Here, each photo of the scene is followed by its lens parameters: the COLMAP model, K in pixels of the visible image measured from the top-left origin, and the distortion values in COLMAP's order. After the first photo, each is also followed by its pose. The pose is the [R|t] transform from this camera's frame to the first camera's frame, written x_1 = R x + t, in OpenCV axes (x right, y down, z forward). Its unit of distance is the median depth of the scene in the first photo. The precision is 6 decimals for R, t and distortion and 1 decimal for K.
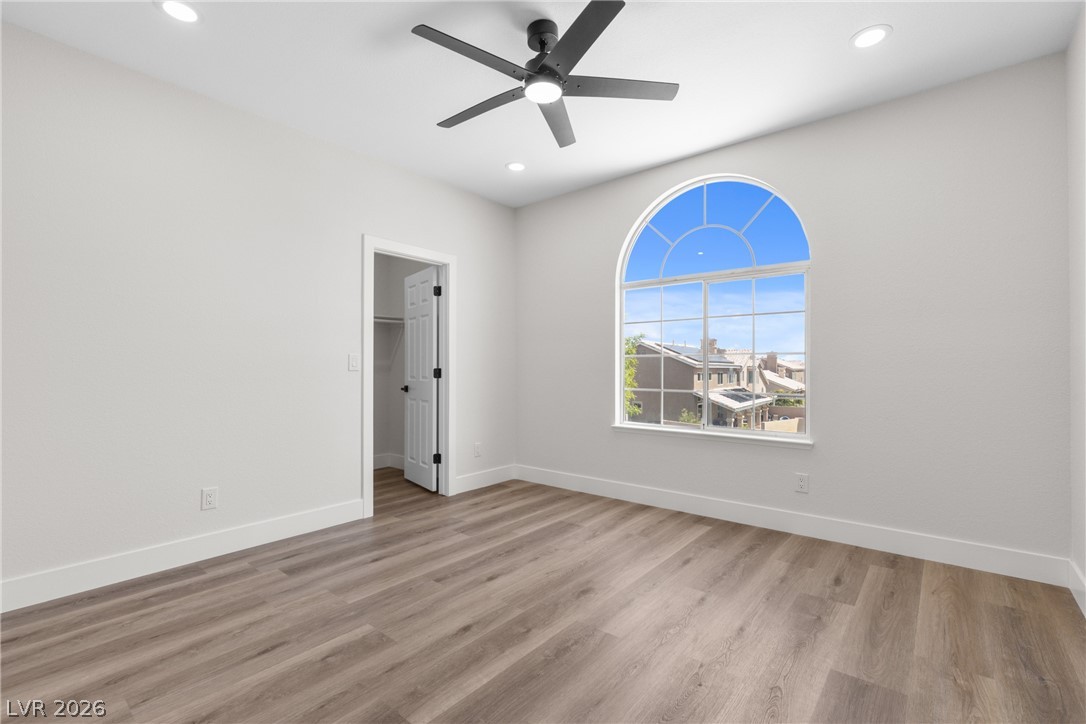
lens RADIAL K [[484.4, 0, 546.8], [0, 484.4, 361.8], [0, 0, 1]] dist [0.009820, -0.000811]
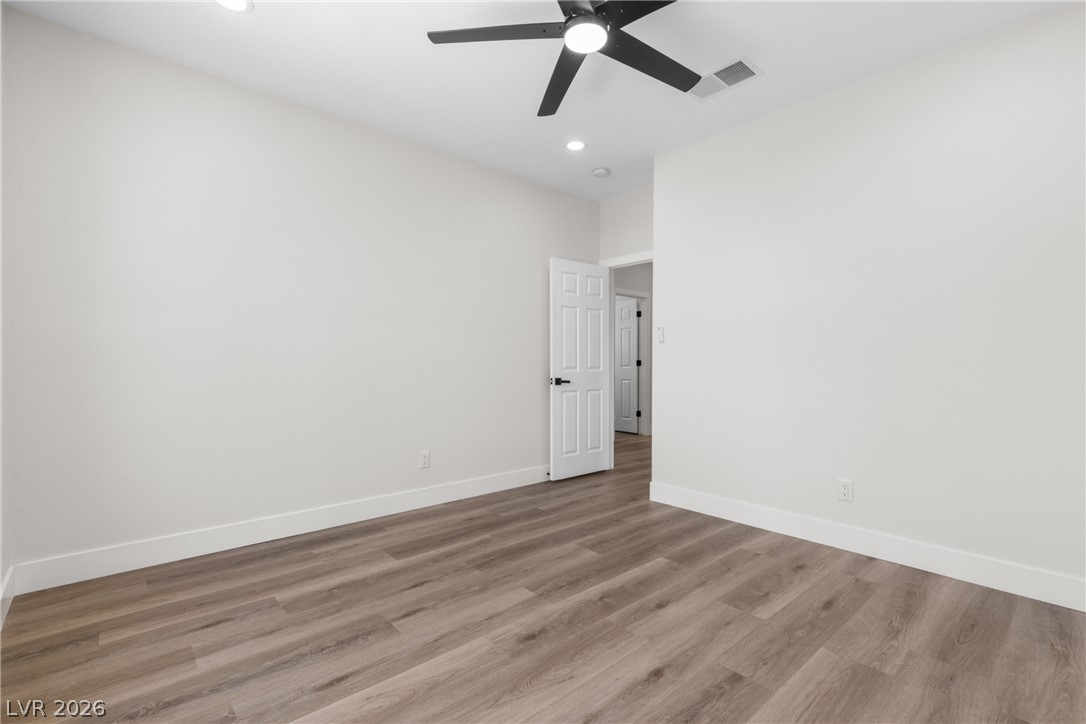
lens RADIAL K [[484.4, 0, 546.8], [0, 484.4, 361.8], [0, 0, 1]] dist [0.009820, -0.000811]
pose [[-0.988928, -0.001659, 0.148387, -0.071143], [-0.003603, 0.999911, -0.012835, 0.030279], [-0.148353, -0.013228, -0.988846, 1.905199]]
